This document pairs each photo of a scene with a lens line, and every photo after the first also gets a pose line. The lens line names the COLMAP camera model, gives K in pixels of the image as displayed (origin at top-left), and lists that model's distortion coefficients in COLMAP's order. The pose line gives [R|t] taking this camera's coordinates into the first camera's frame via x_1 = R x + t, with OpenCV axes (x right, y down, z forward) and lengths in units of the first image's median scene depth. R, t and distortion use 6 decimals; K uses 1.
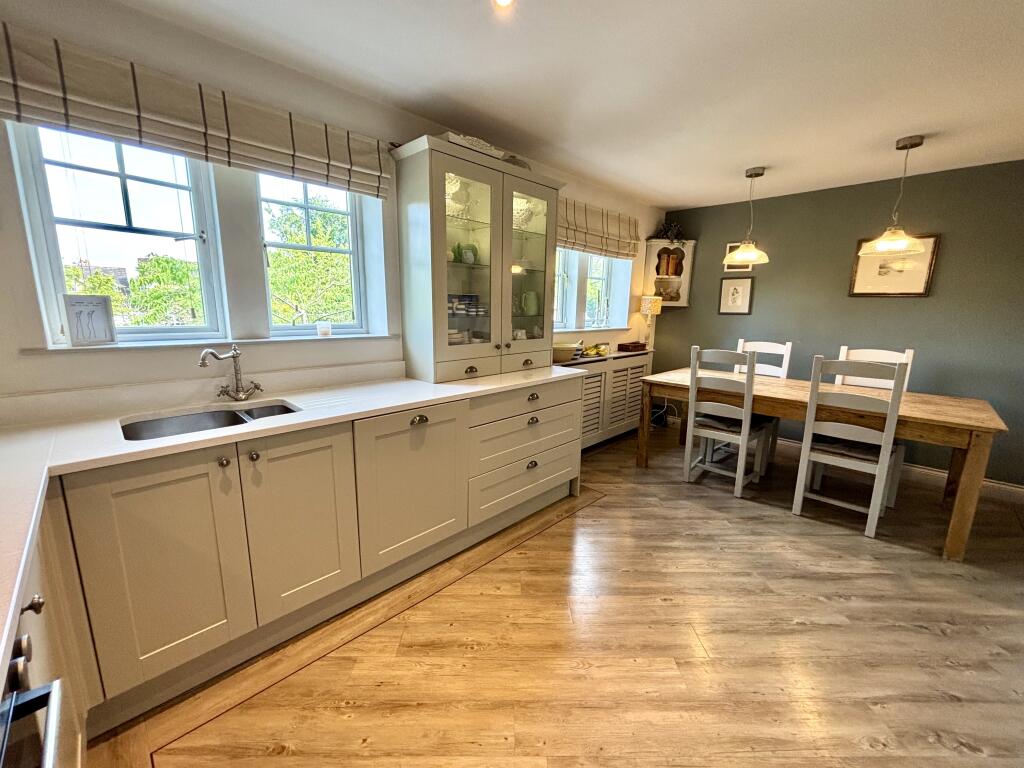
lens RADIAL K [[413.5, 0, 513.5], [0, 413.5, 382.0], [0, 0, 1]] dist [0.001898, 0.000225]
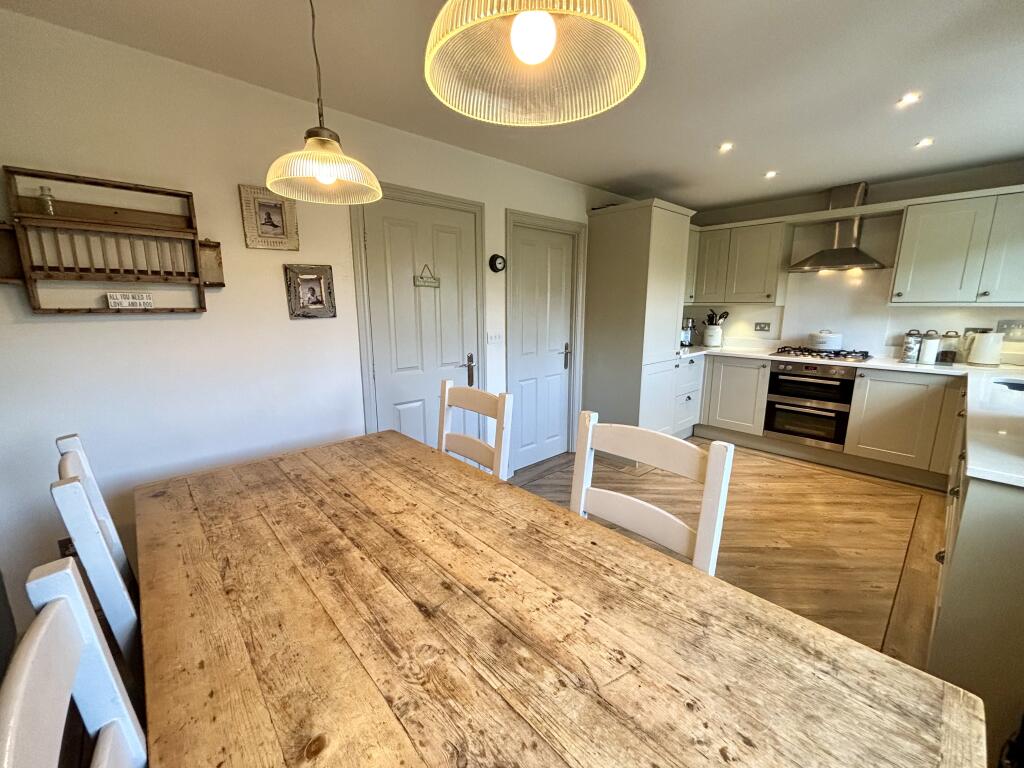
lens RADIAL K [[413.5, 0, 511.4], [0, 413.5, 385.8], [0, 0, 1]] dist [0.001898, 0.000225]
pose [[-0.998529, -0.026096, 0.047535, 0.900357], [-0.006590, 0.928491, 0.371296, -0.369278], [-0.053825, 0.370437, -0.927297, 1.972409]]
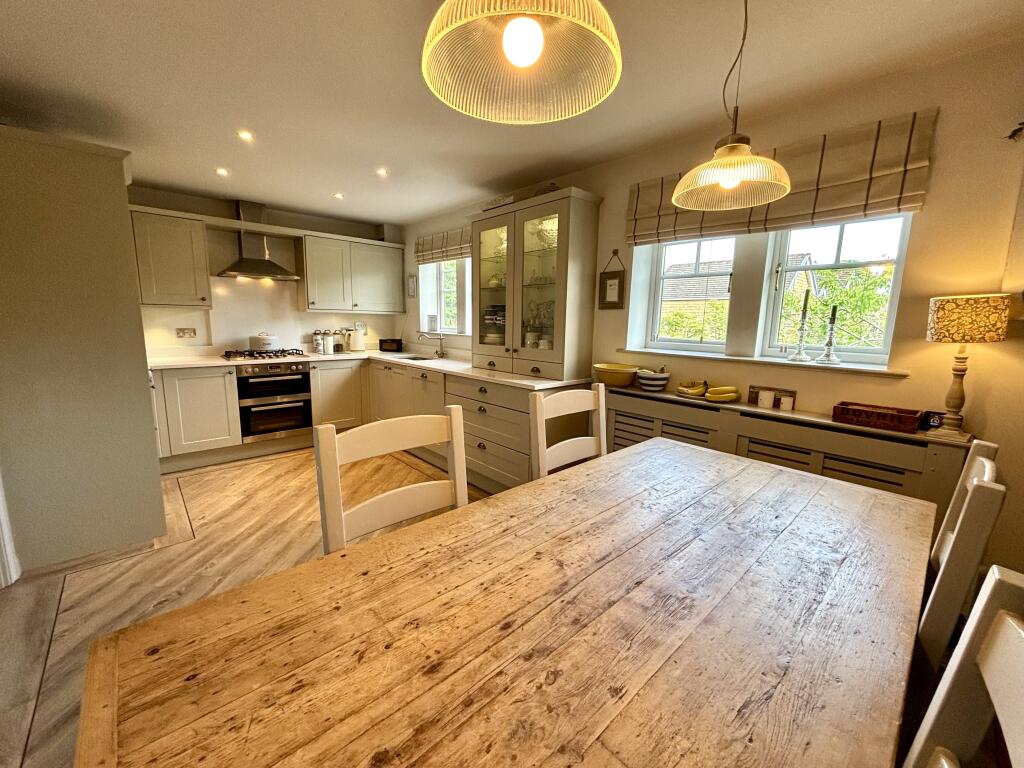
lens RADIAL K [[413.5, 0, 510.7], [0, 413.5, 386.0], [0, 0, 1]] dist [0.001898, 0.000225]
pose [[-0.056720, 0.142491, -0.988170, 1.561788], [-0.202223, 0.967608, 0.151134, -0.220517], [0.977696, 0.208403, -0.026067, 1.376953]]
